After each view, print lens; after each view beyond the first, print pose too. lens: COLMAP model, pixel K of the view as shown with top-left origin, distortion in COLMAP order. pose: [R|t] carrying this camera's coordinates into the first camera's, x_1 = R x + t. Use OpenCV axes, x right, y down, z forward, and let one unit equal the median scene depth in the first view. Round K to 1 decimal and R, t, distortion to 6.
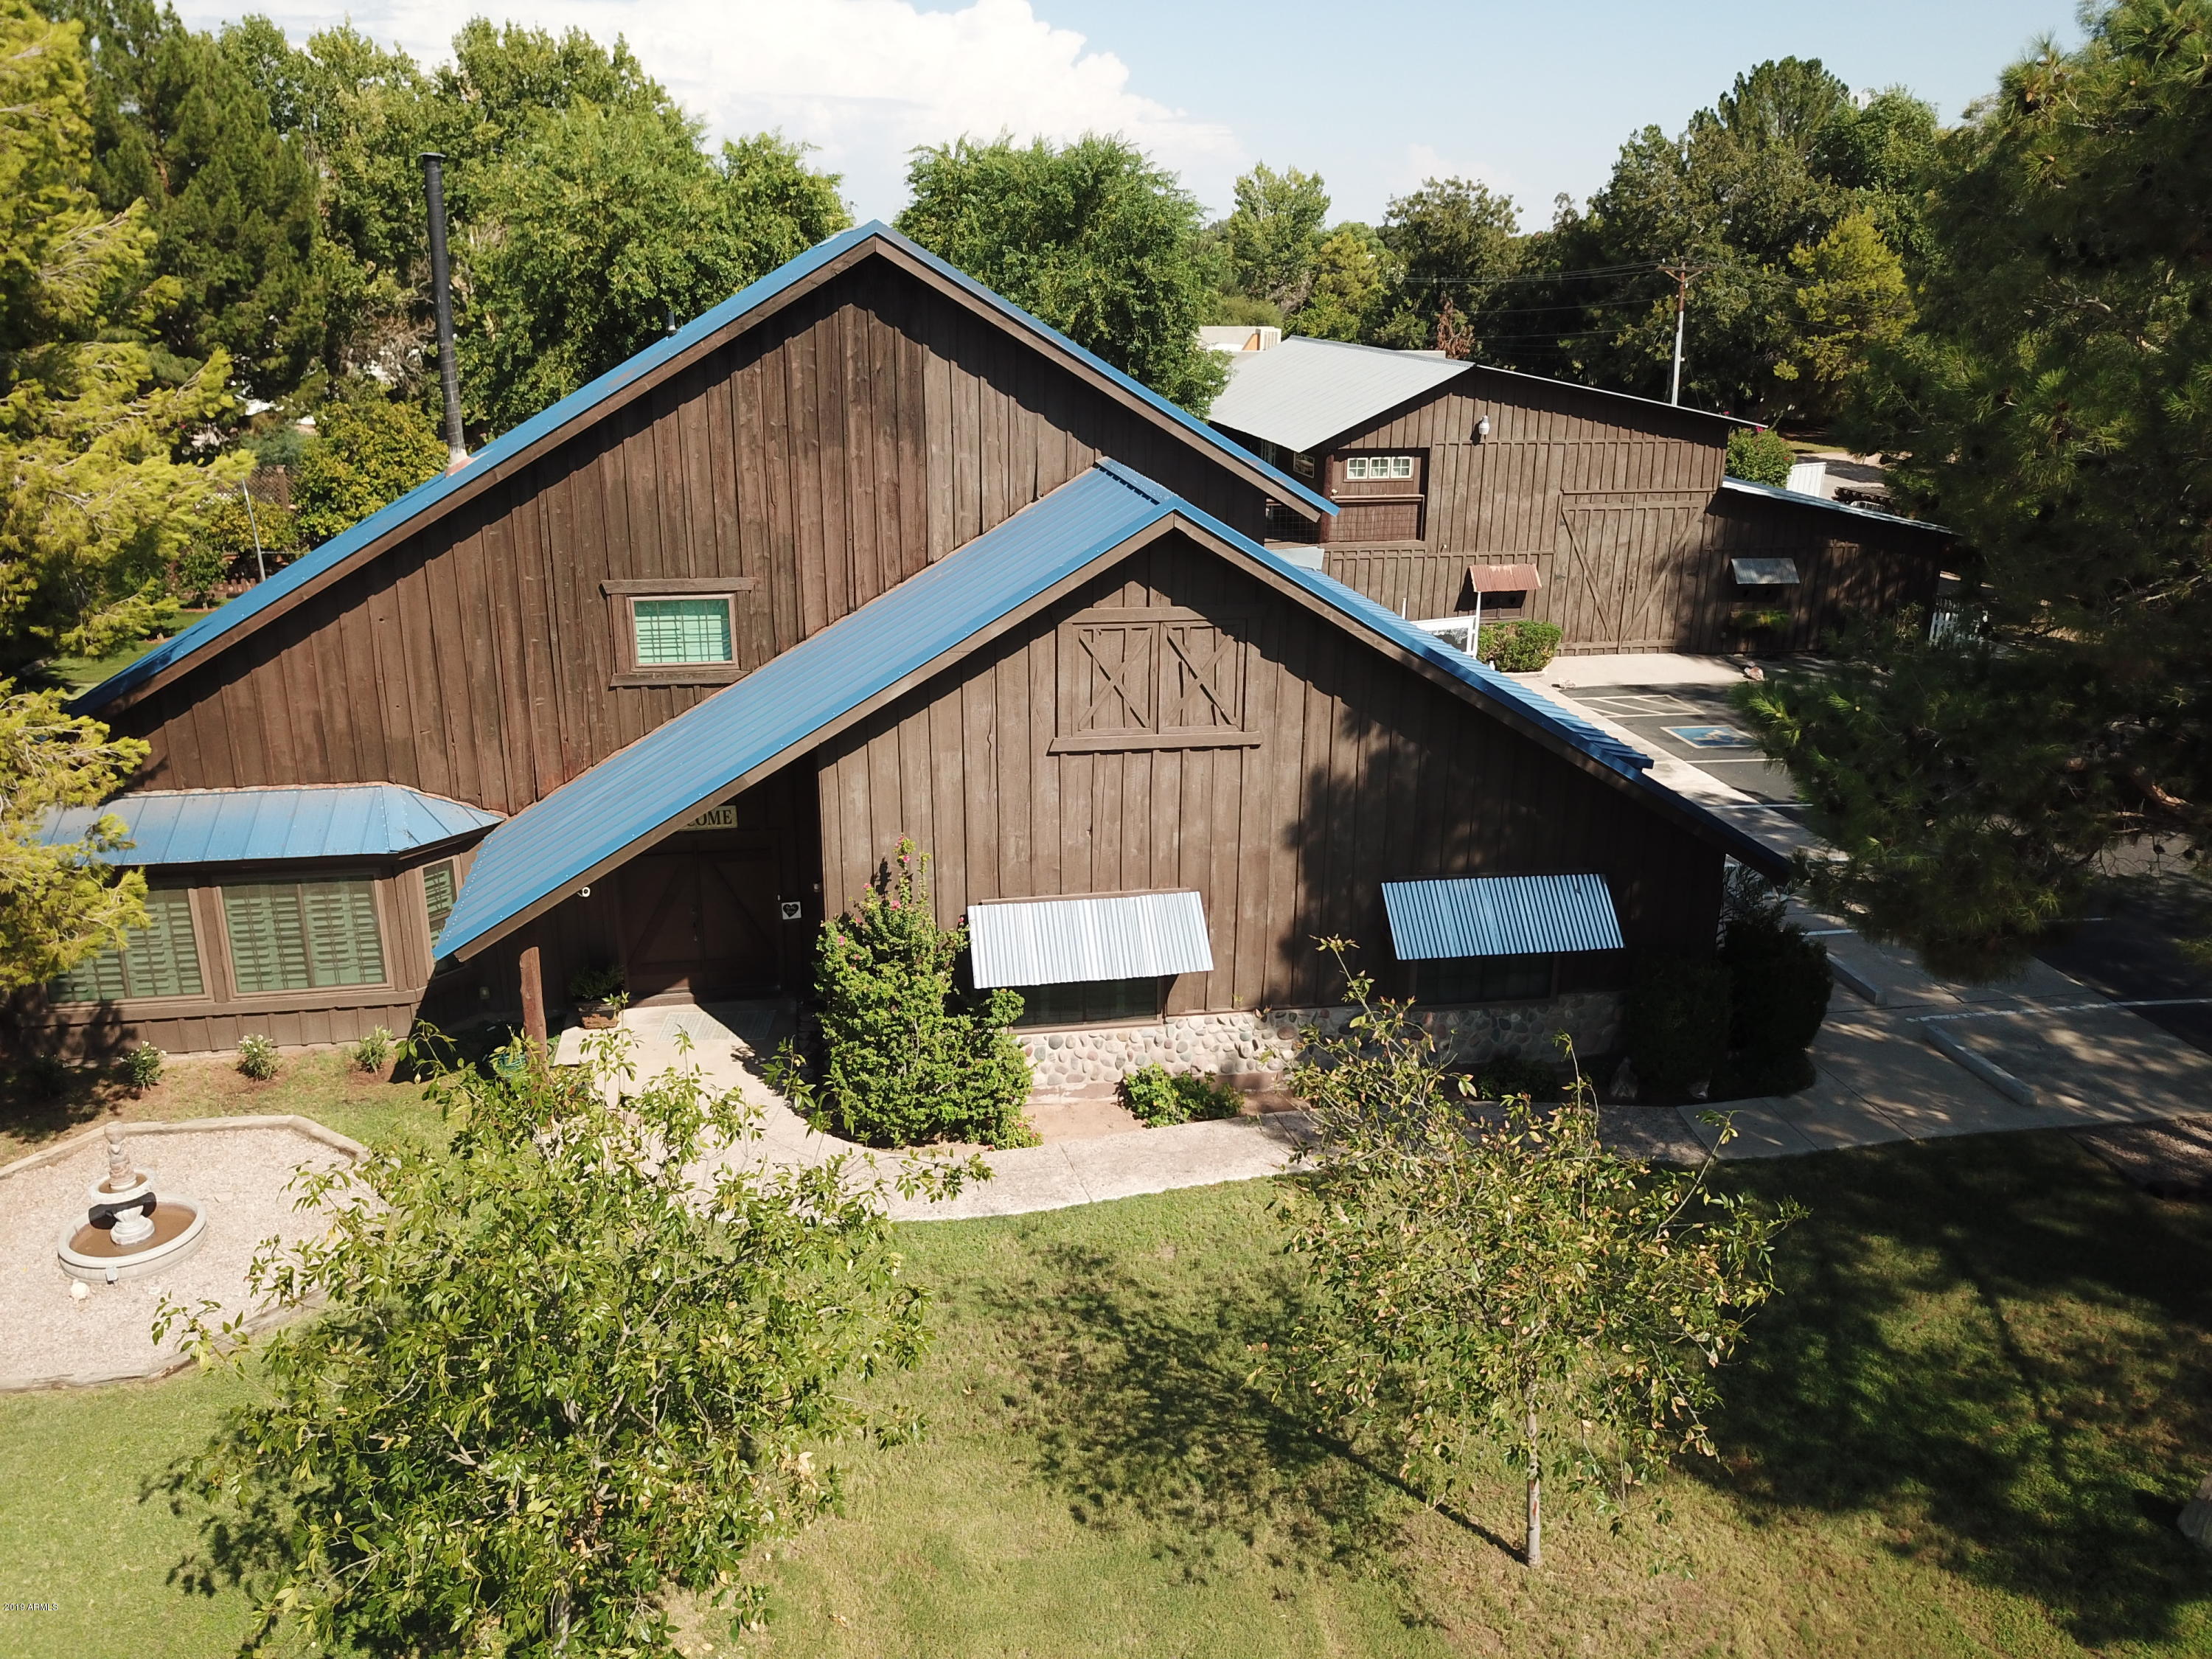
lens RADIAL K [[1700.0, 0, 1119.4], [0, 1700.0, 842.8], [0, 0, 1]] dist [-0.003793, 0.010110]
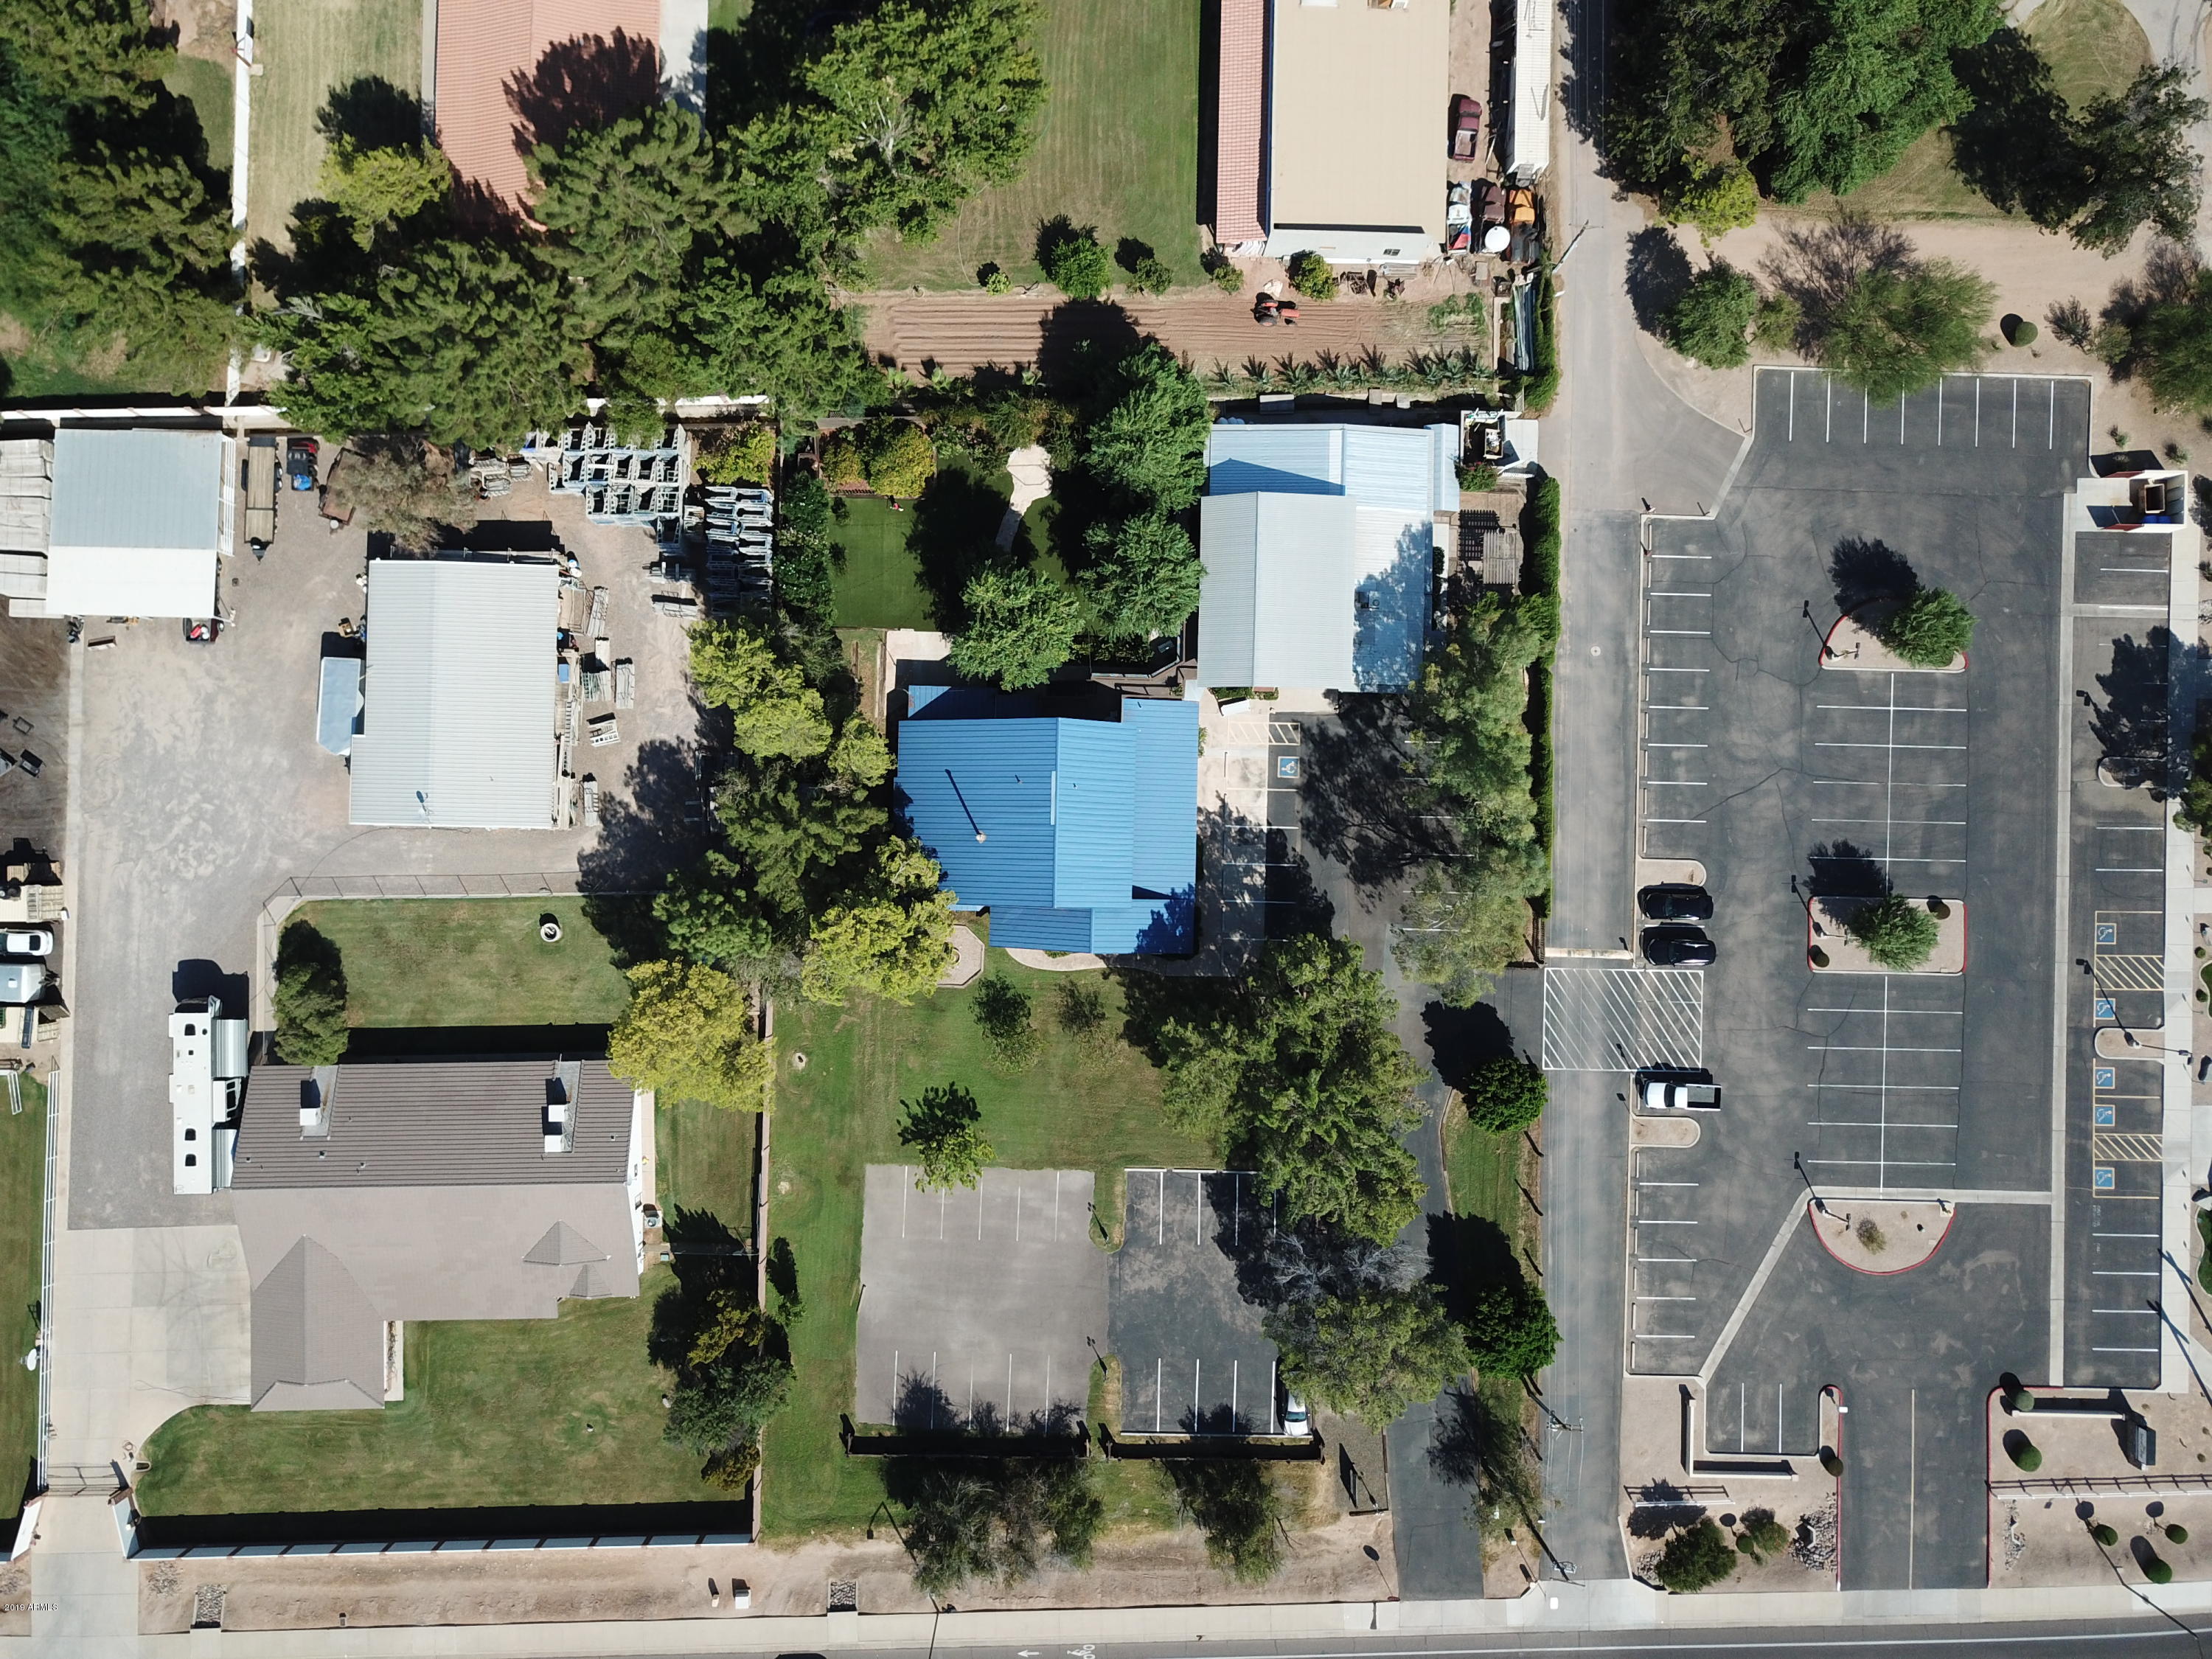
lens RADIAL K [[1700.0, 0, 1099.4], [0, 1700.0, 825.5], [0, 0, 1]] dist [-0.003793, 0.010110]
pose [[0.976266, 0.216573, 0.000246, -0.022725], [-0.073102, 0.328459, 0.941685, -3.109444], [0.203862, -0.919354, 0.336495, -0.387378]]
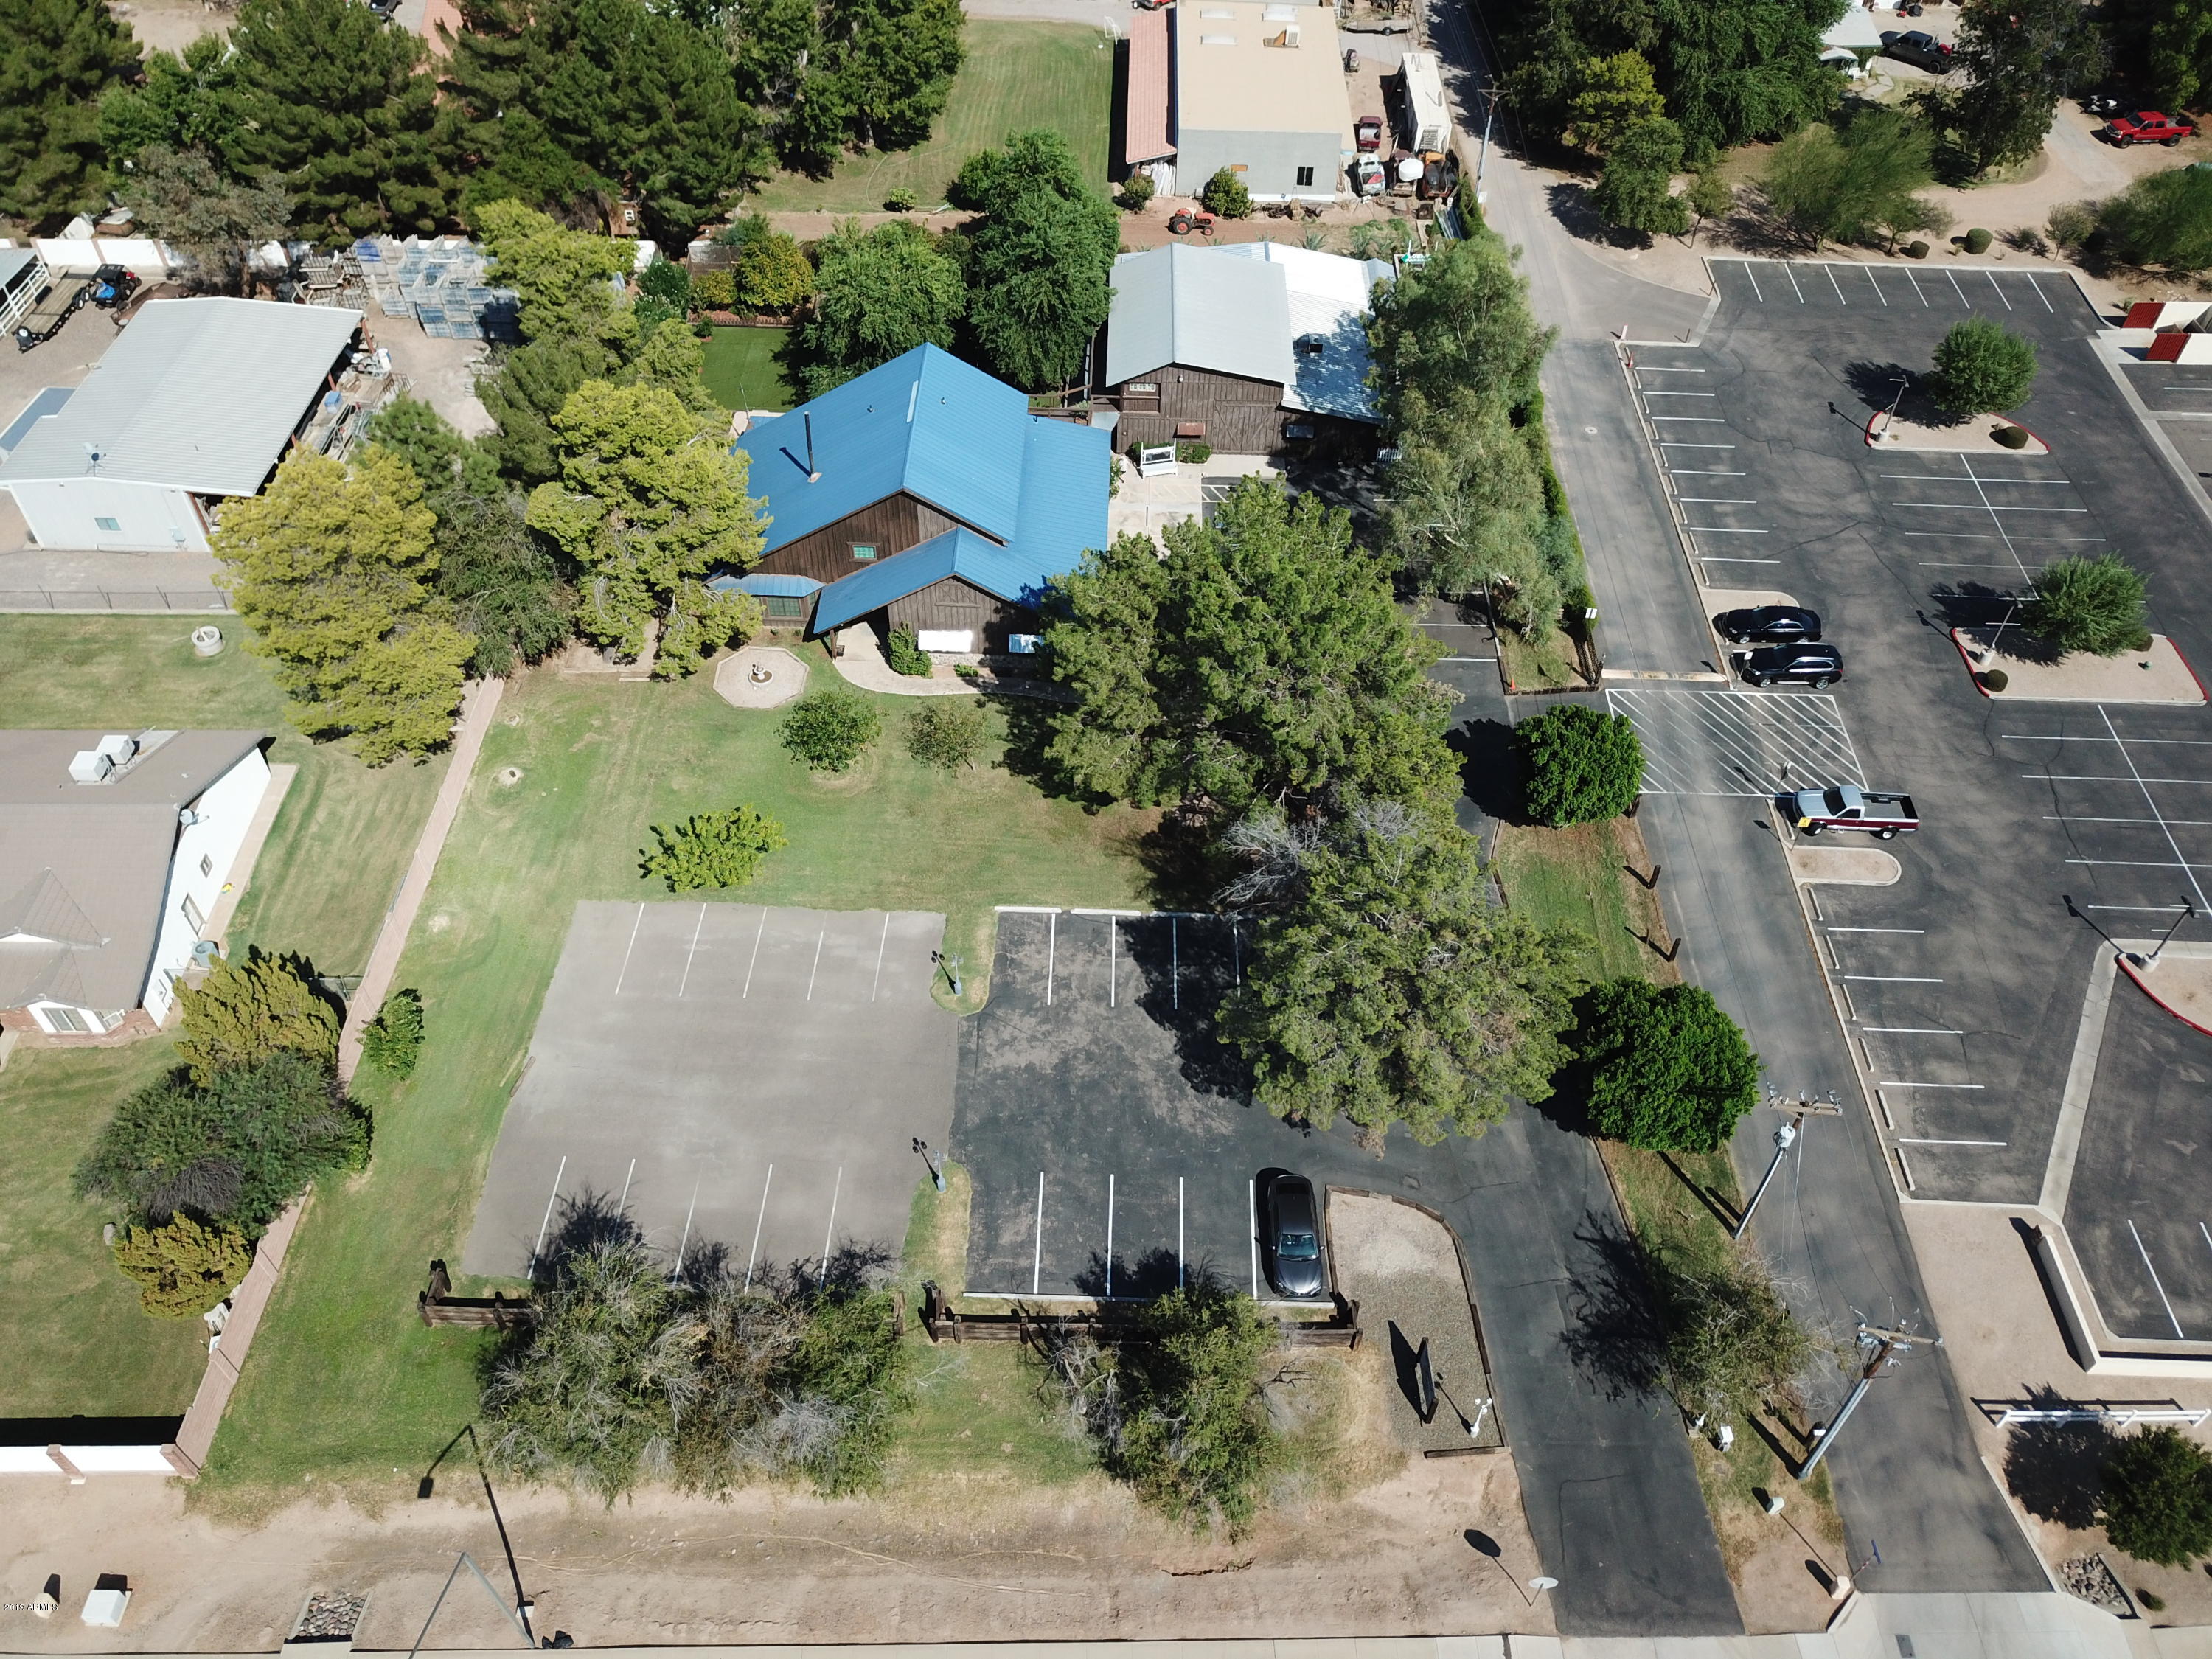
lens RADIAL K [[1700.0, 0, 1099.7], [0, 1700.0, 810.5], [0, 0, 1]] dist [-0.003793, 0.010110]
pose [[0.975872, 0.162180, -0.146192, 0.573970], [-0.074003, 0.875587, 0.477358, -0.888690], [0.205422, -0.455022, 0.866462, -1.574604]]
